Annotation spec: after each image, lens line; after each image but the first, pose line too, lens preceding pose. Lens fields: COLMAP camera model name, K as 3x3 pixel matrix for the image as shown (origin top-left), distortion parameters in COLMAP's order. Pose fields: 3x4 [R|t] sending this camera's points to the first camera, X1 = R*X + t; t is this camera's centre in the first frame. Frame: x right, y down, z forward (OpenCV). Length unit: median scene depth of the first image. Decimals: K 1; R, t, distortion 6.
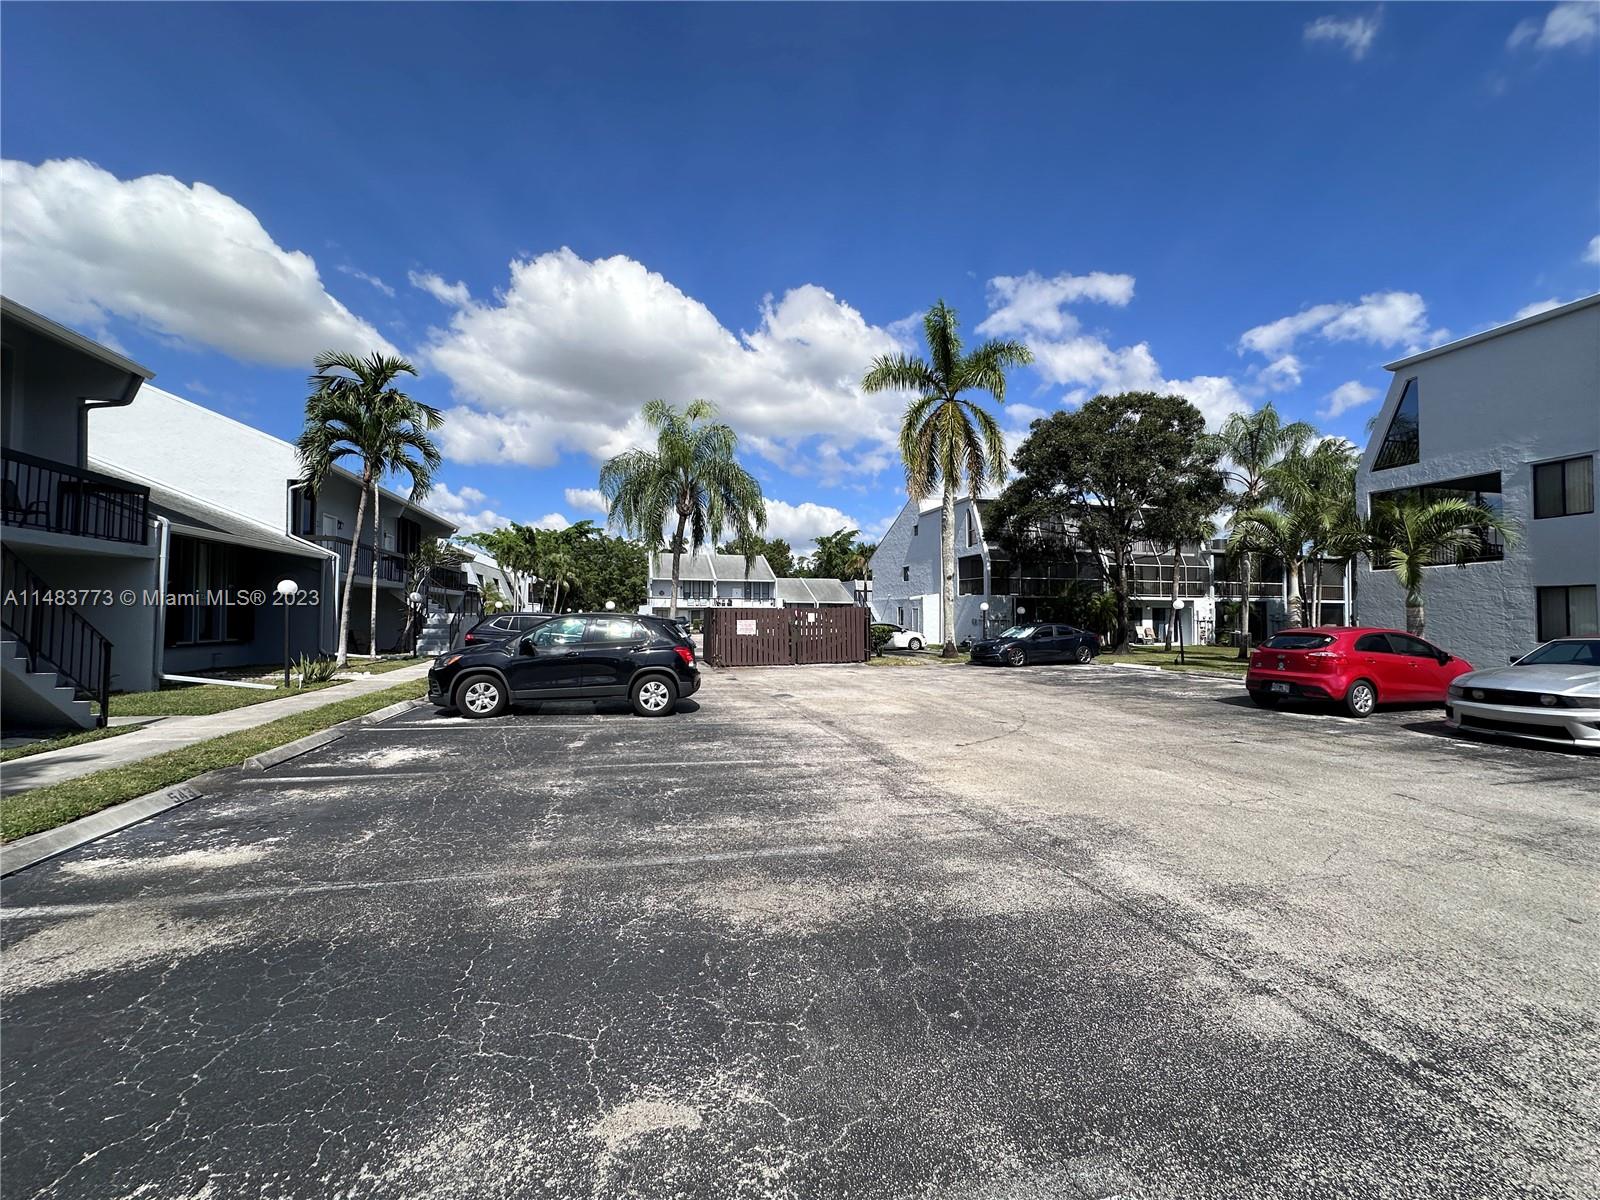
lens RADIAL K [[641.5, 0, 799.1], [0, 641.5, 593.6], [0, 0, 1]] dist [-0.000584, 0.000456]
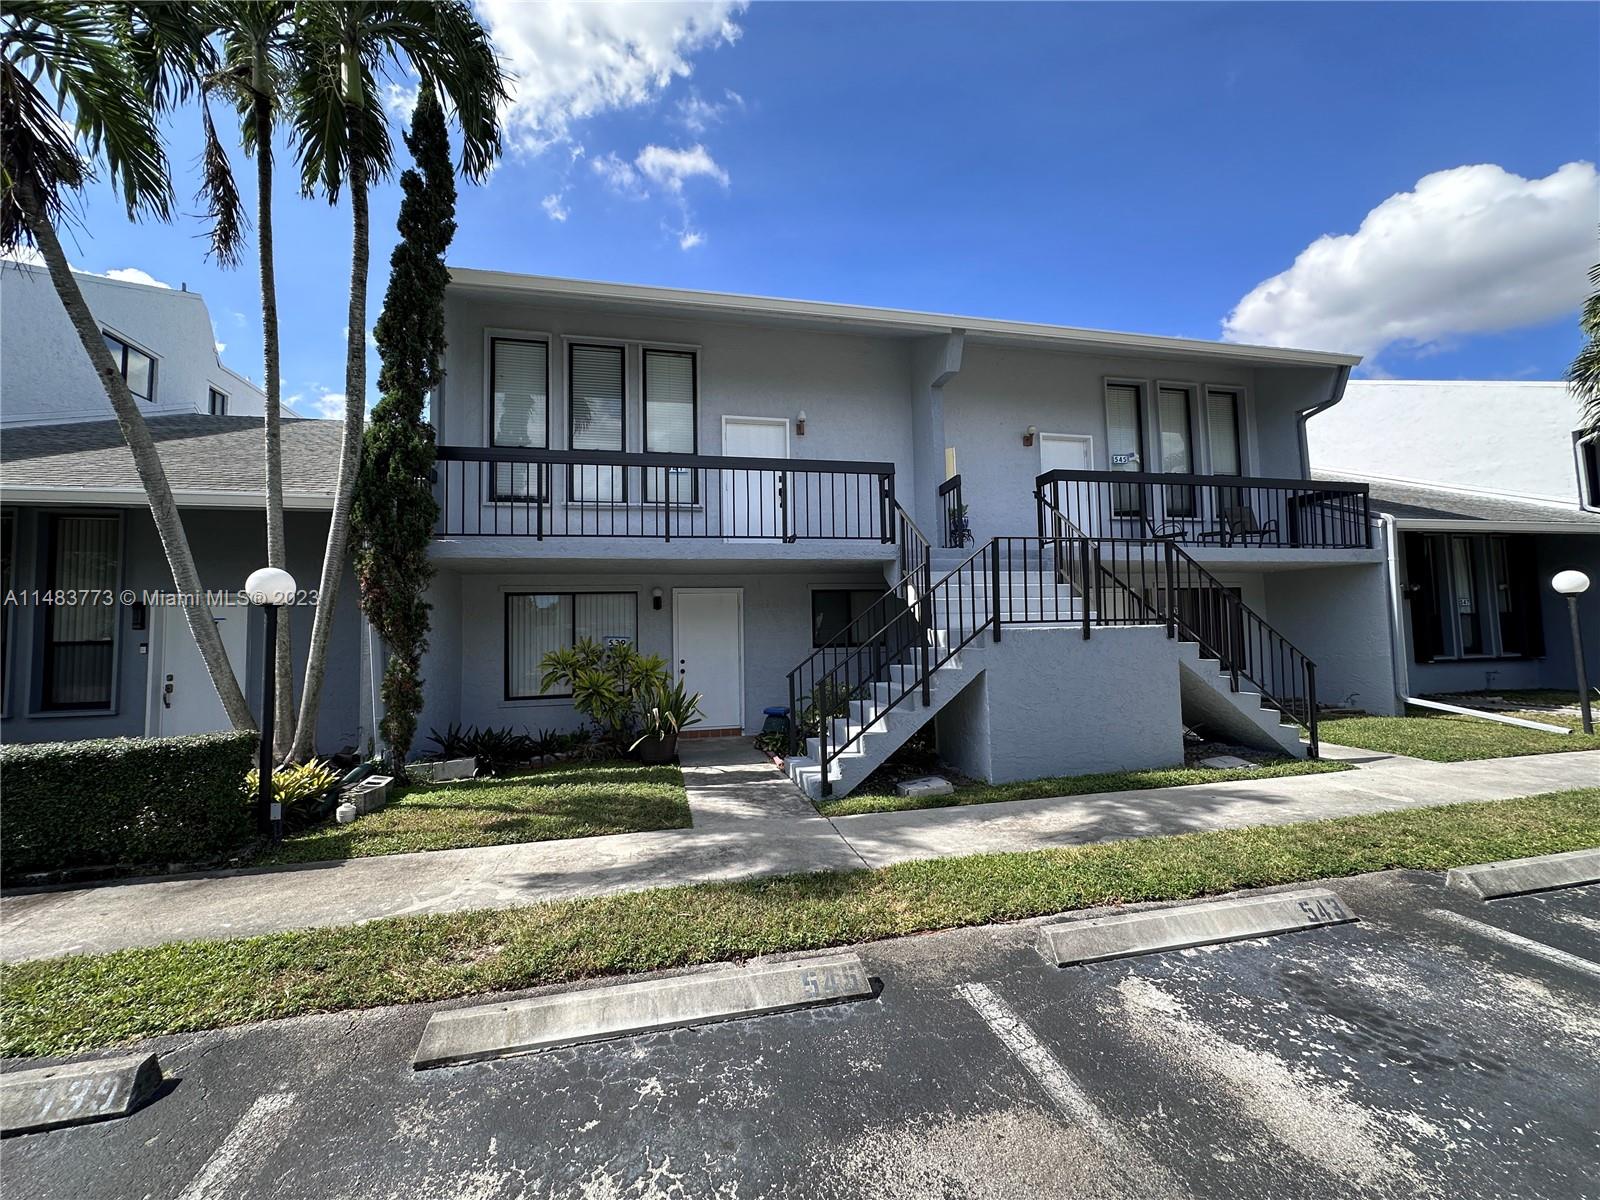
lens RADIAL K [[641.5, 0, 799.1], [0, 641.5, 593.6], [0, 0, 1]] dist [-0.000584, 0.000456]
pose [[-0.020136, -0.070229, -0.997328, -0.157833], [0.059193, 0.995696, -0.071309, 0.004045], [0.998043, -0.060471, -0.015892, 0.284969]]
